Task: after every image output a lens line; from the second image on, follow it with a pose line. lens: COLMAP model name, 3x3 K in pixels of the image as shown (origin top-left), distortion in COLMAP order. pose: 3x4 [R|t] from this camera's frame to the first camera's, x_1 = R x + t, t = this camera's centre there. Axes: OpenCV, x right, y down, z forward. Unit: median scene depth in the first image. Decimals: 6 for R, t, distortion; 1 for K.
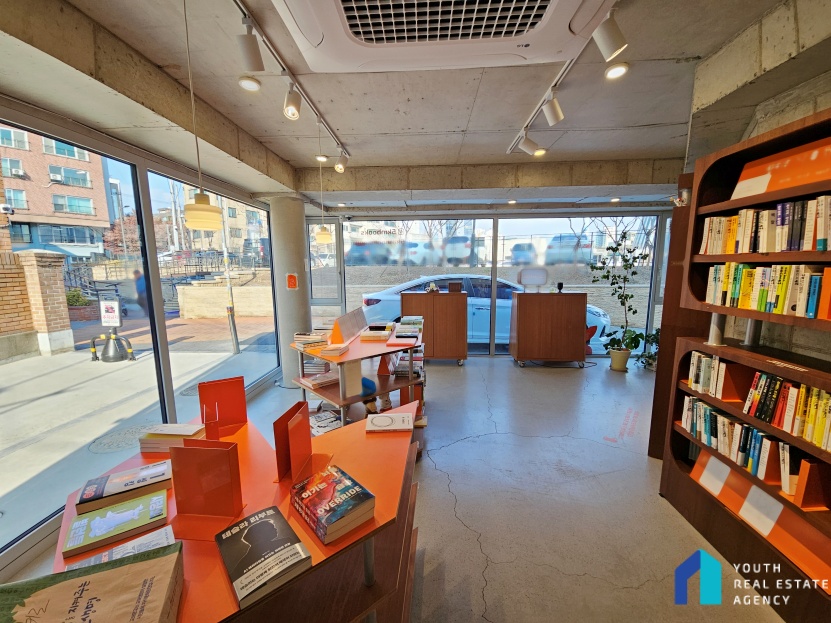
lens RADIAL K [[339.3, 0, 416.0], [0, 339.3, 315.1], [0, 0, 1]] dist [0.008703, -0.008406]
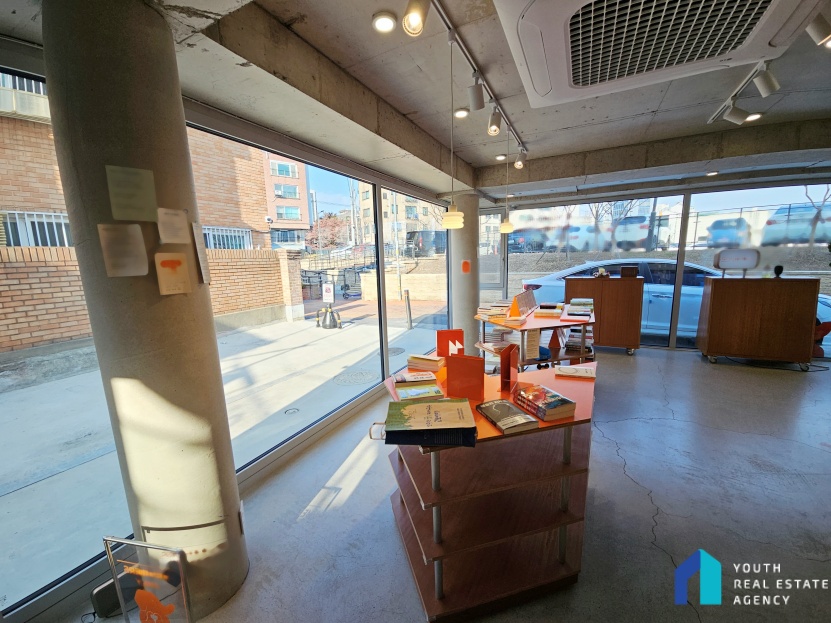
lens RADIAL K [[339.3, 0, 412.1], [0, 339.3, 315.8], [0, 0, 1]] dist [0.008703, -0.008406]
pose [[0.906395, 0.050263, -0.419429, -0.041787], [-0.035716, 0.998459, 0.042468, 0.029462], [0.420918, -0.023513, 0.906794, -0.164938]]
